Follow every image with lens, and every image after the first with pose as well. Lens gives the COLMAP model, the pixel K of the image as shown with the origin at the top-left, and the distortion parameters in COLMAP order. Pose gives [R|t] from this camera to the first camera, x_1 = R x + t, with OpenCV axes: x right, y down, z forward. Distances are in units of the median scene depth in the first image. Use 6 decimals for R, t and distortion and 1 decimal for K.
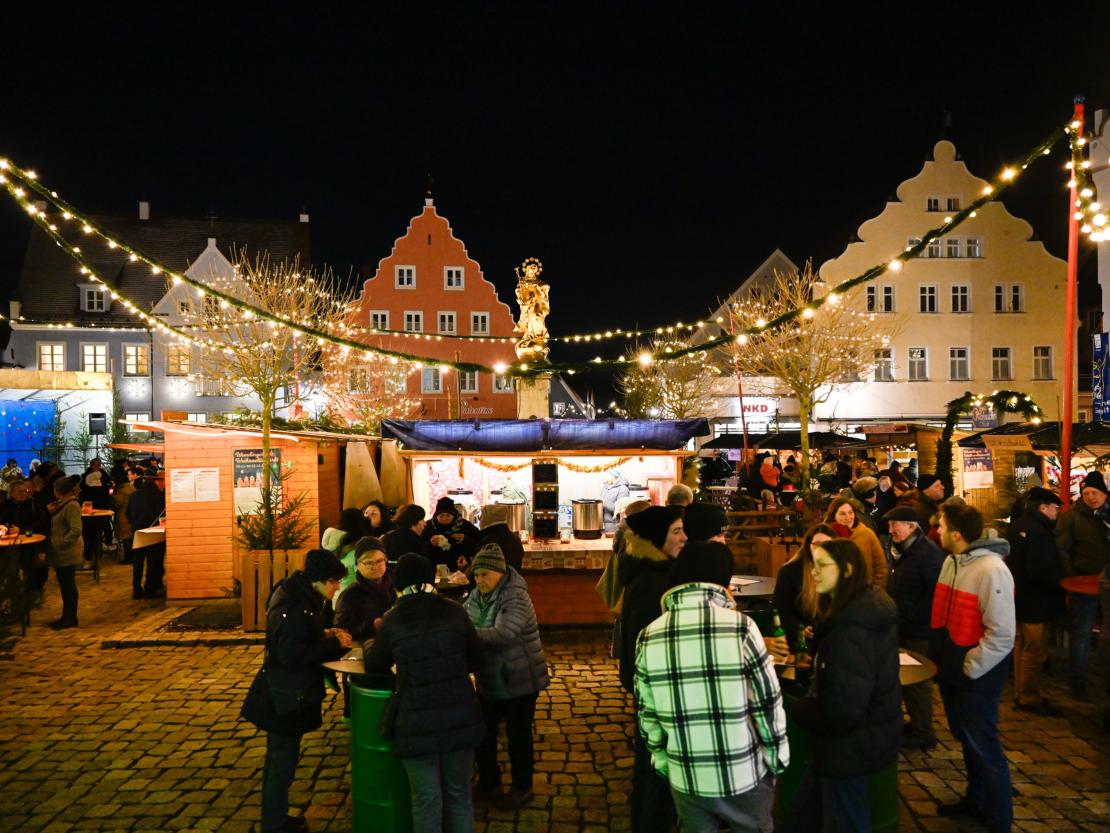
lens RADIAL K [[880.7, 0, 559.4], [0, 880.7, 446.8], [0, 0, 1]] dist [-0.021886, 0.090882]
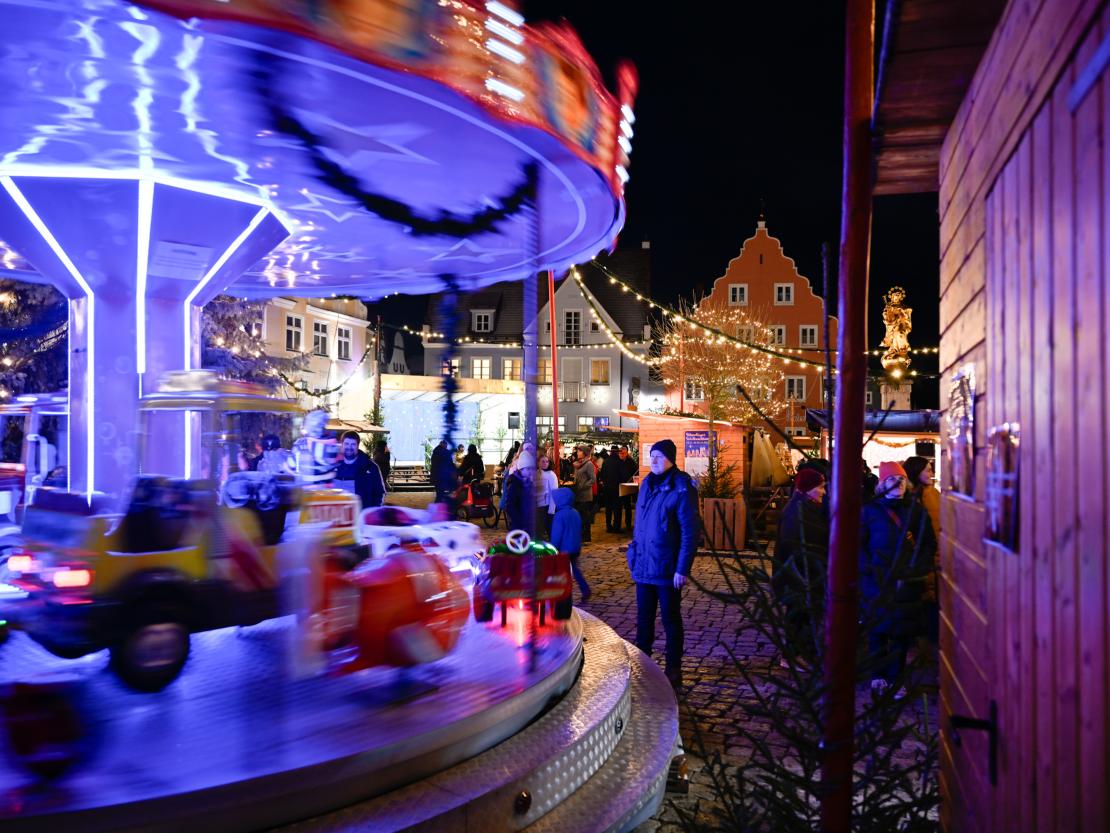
lens RADIAL K [[880.7, 0, 554.6], [0, 880.7, 422.9], [0, 0, 1]] dist [-0.021886, 0.090882]
pose [[0.941072, 0.017011, -0.337777, -0.020179], [-0.030381, 0.998949, -0.034335, 0.011030], [0.336838, 0.042574, 0.940600, -0.103160]]
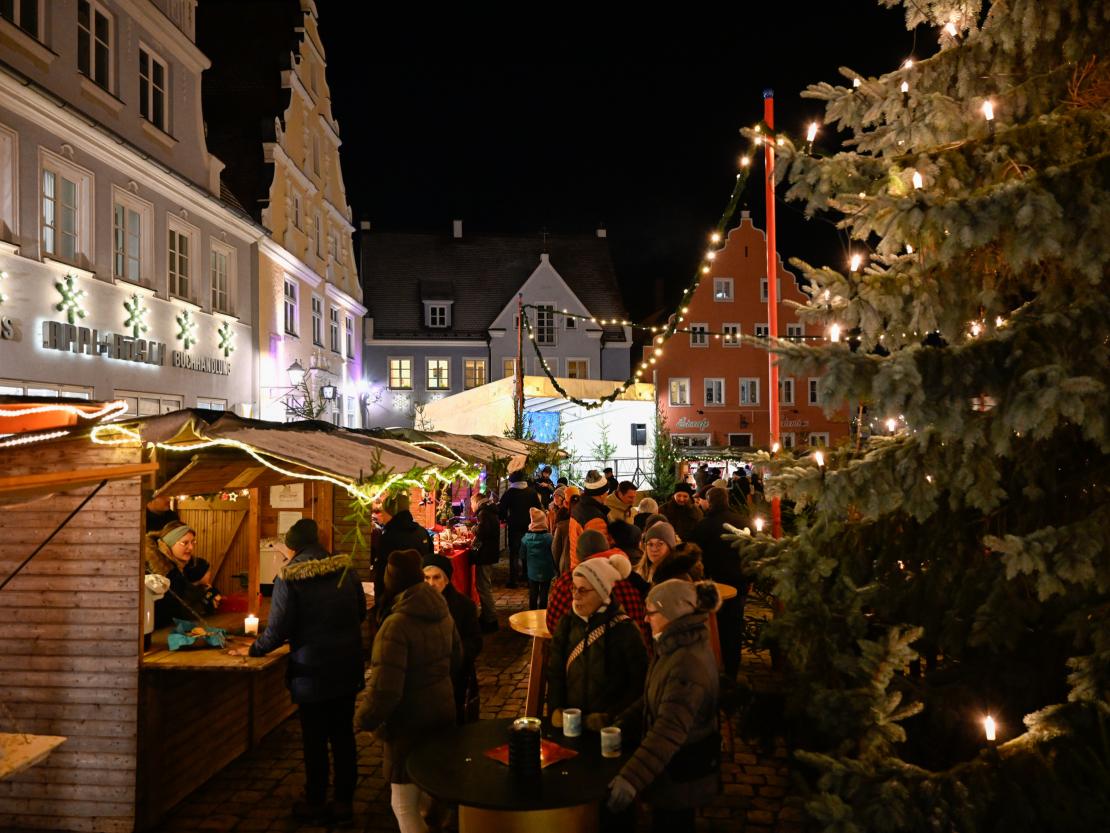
lens RADIAL K [[880.7, 0, 544.6], [0, 880.7, 418.7], [0, 0, 1]] dist [-0.021886, 0.090882]
pose [[0.996444, -0.001743, -0.084241, -0.318220], [-0.002412, 0.998787, -0.049186, 0.002343], [0.084224, 0.049215, 0.995231, 0.003745]]
